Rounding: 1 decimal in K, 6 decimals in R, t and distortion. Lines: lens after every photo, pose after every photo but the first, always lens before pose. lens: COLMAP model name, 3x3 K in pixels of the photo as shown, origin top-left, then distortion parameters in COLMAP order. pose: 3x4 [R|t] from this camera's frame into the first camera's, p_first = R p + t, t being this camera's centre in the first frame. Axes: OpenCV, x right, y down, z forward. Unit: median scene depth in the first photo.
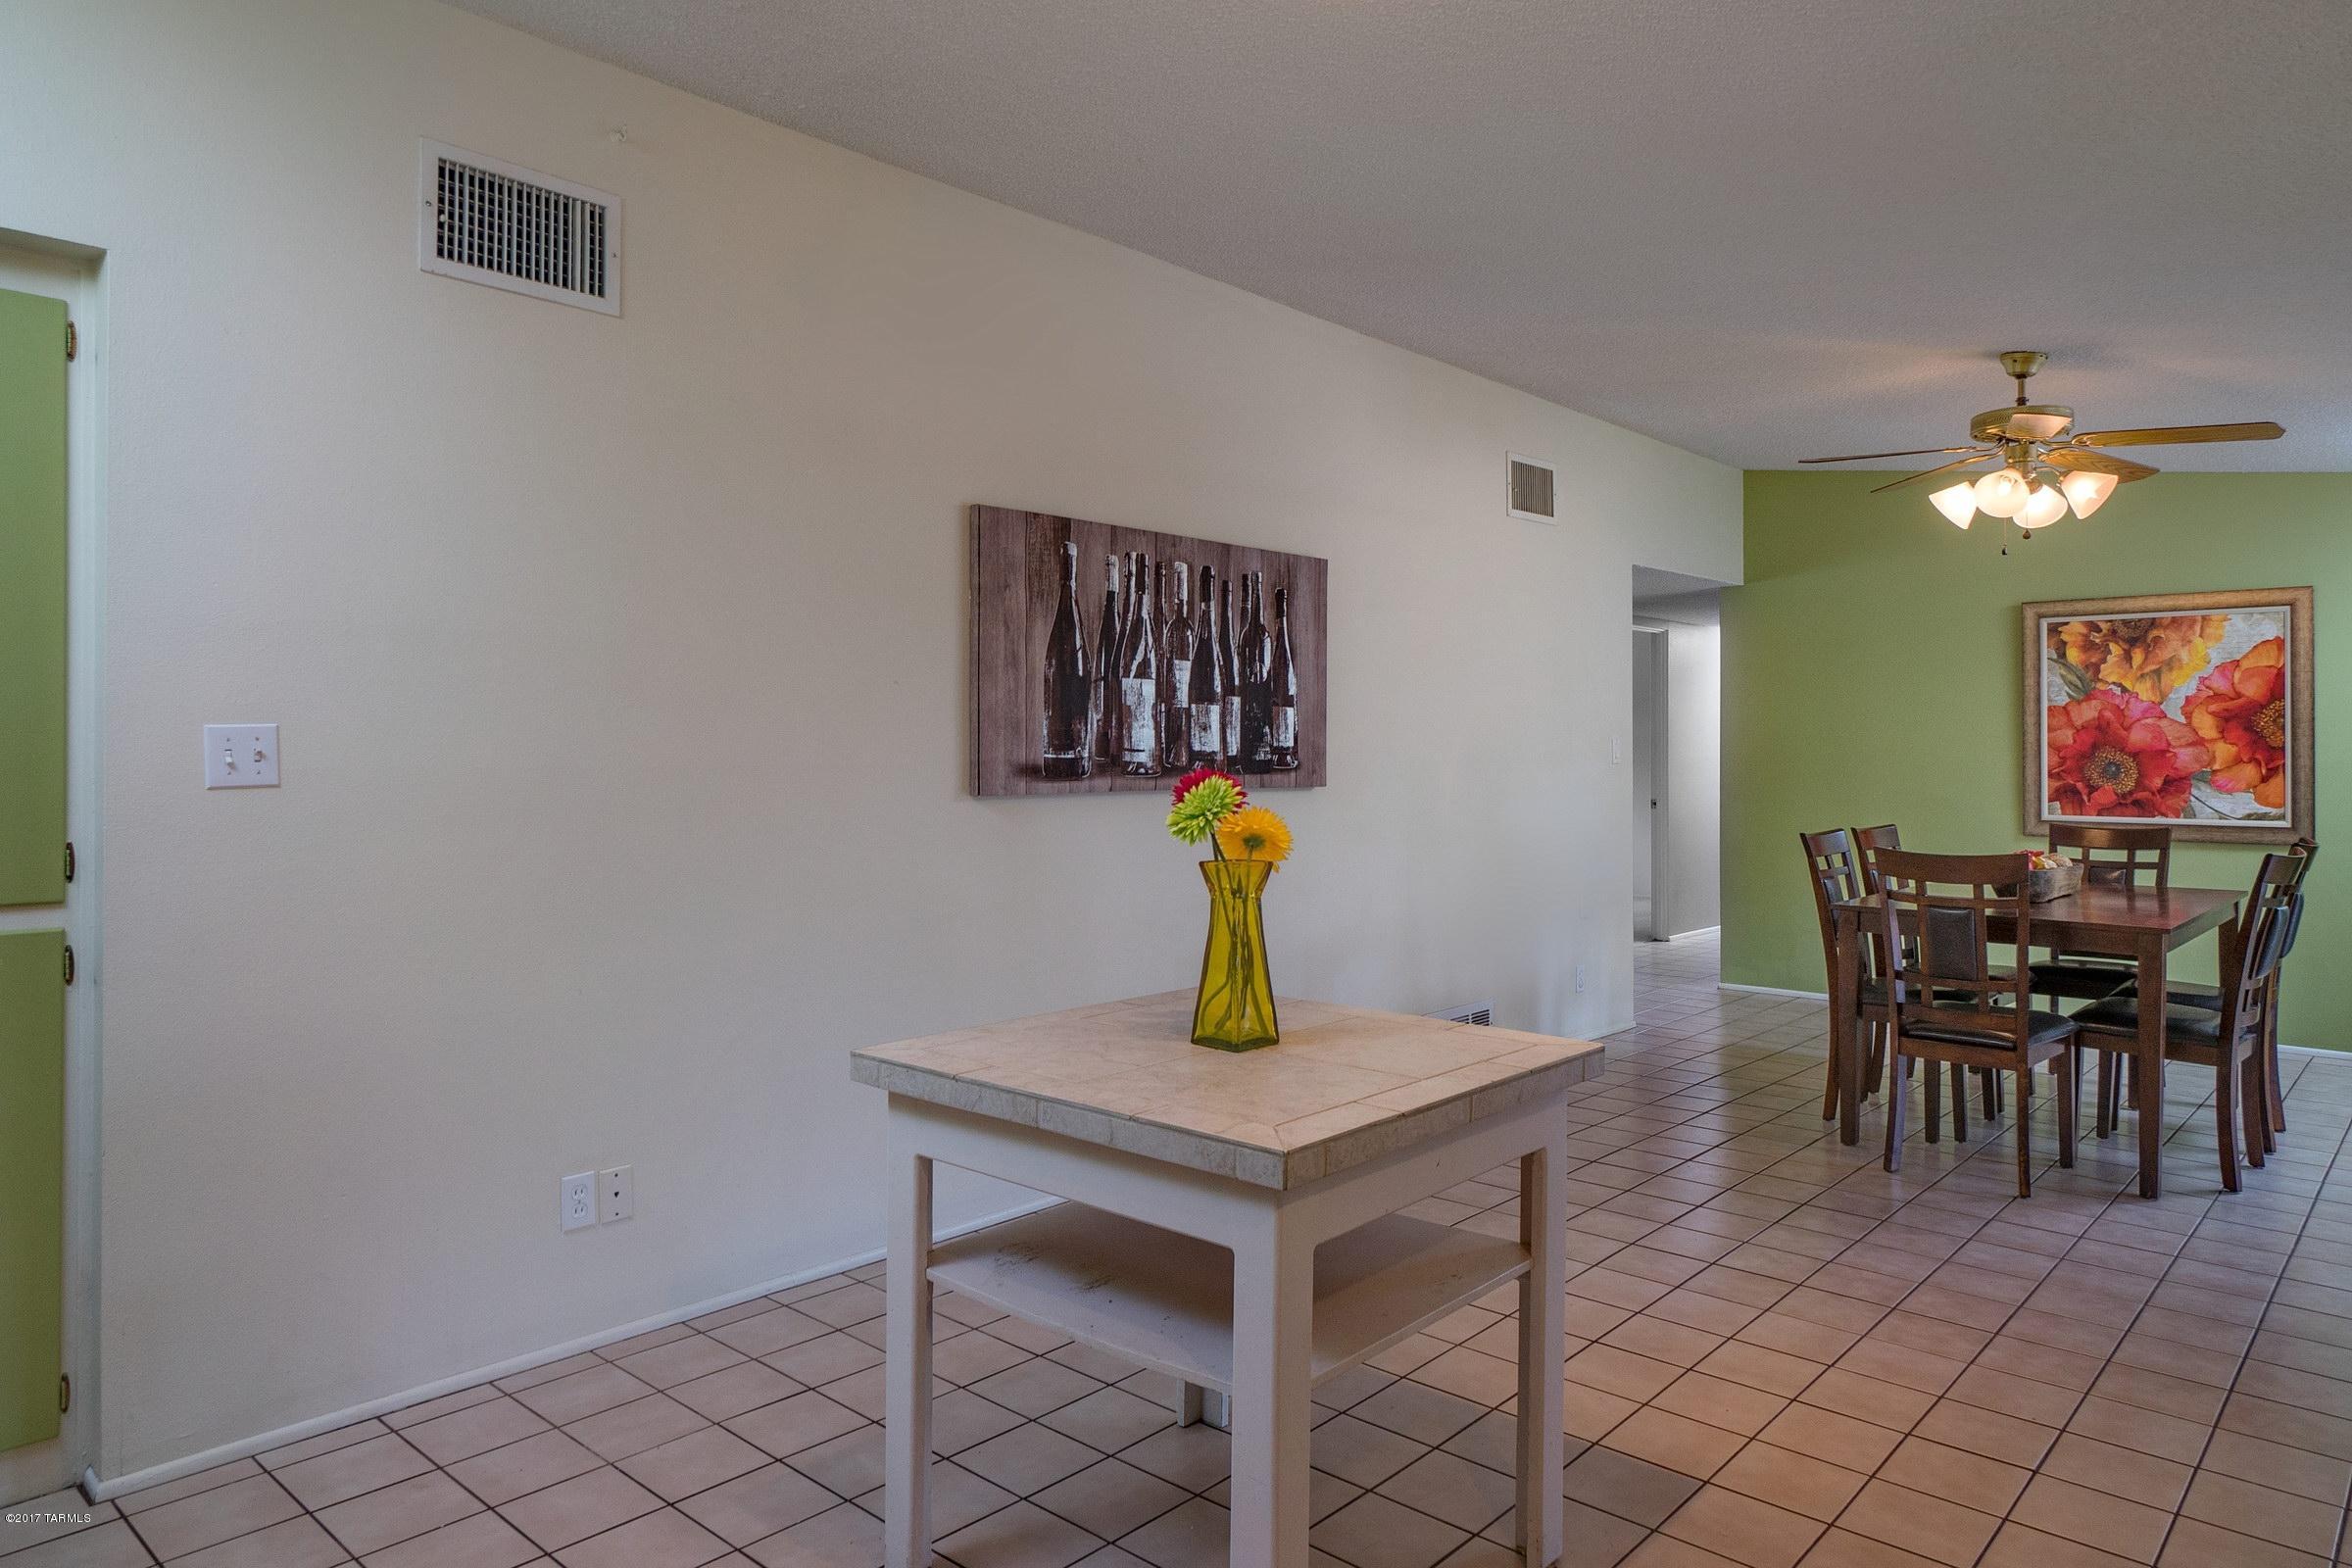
lens RADIAL K [[1463.8, 0, 1189.3], [0, 1463.8, 754.8], [0, 0, 1]] dist [-0.000066, -0.000762]
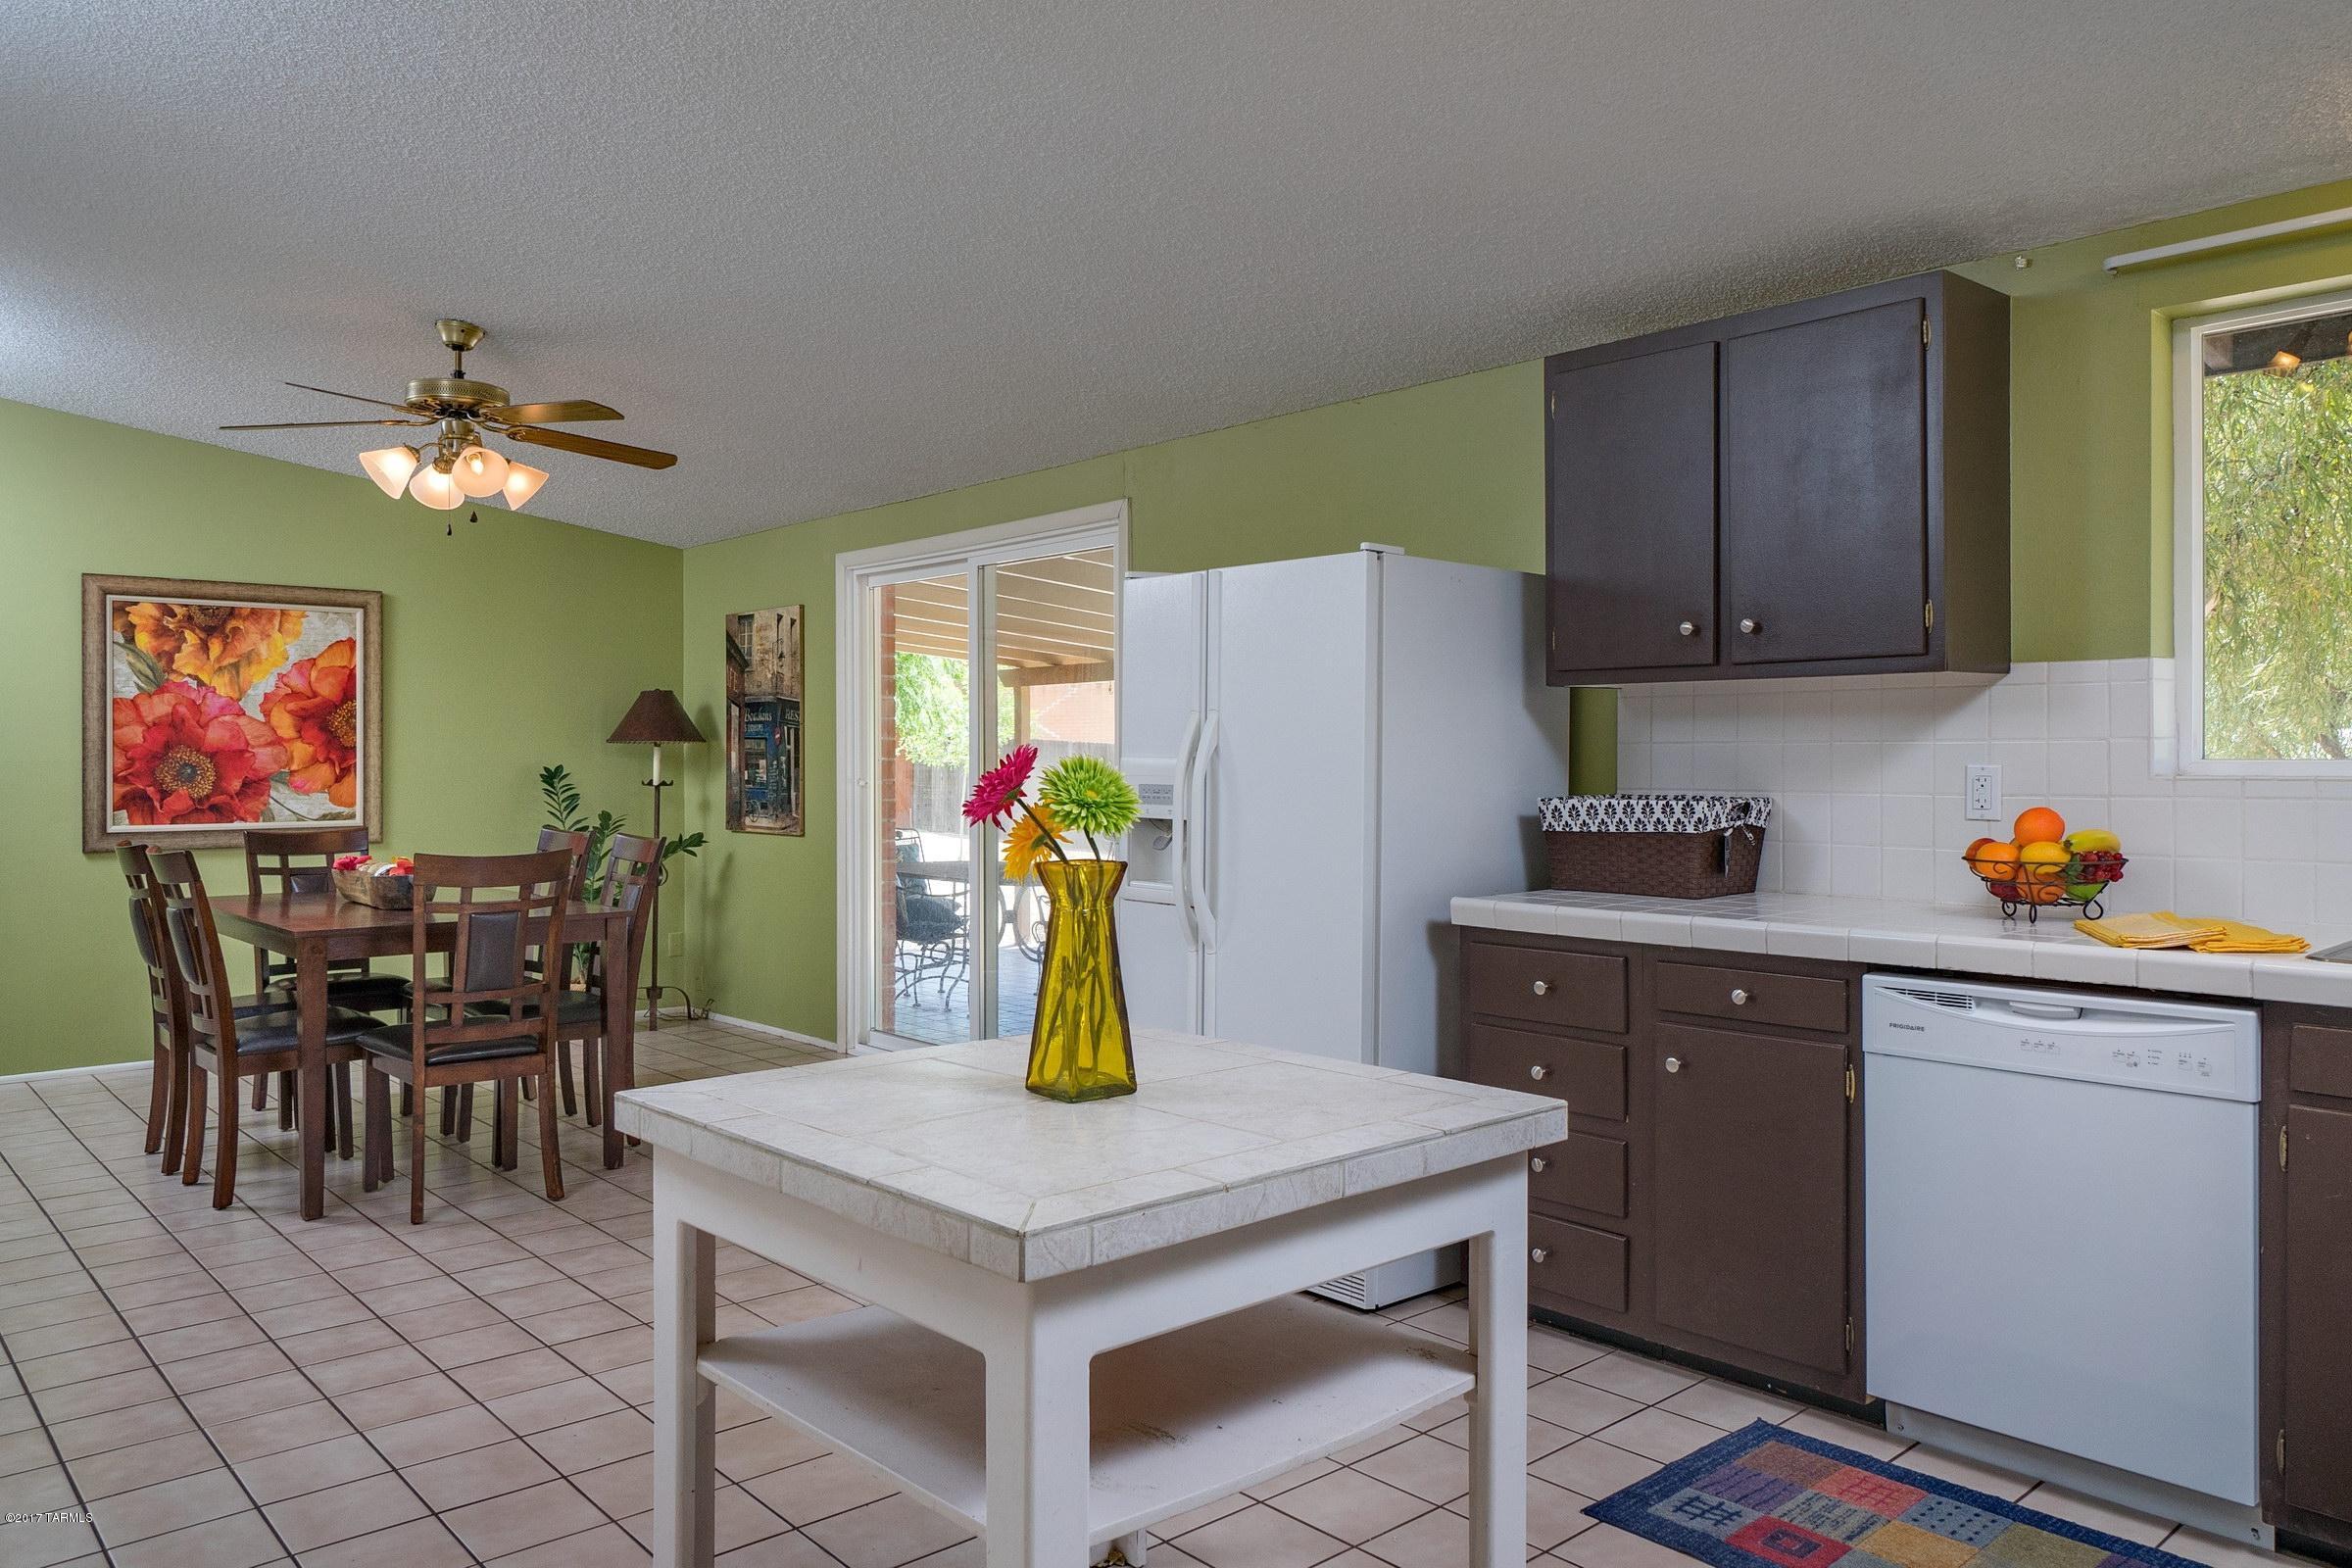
lens RADIAL K [[1641.1, 0, 1130.9], [0, 1641.1, 776.1], [0, 0, 1]] dist [0.003973, 0.001925]
pose [[0.129466, -0.011982, 0.991511, -0.299739], [0.007286, 0.999911, 0.011132, 0.005874], [-0.991557, 0.005783, 0.129542, 0.303948]]
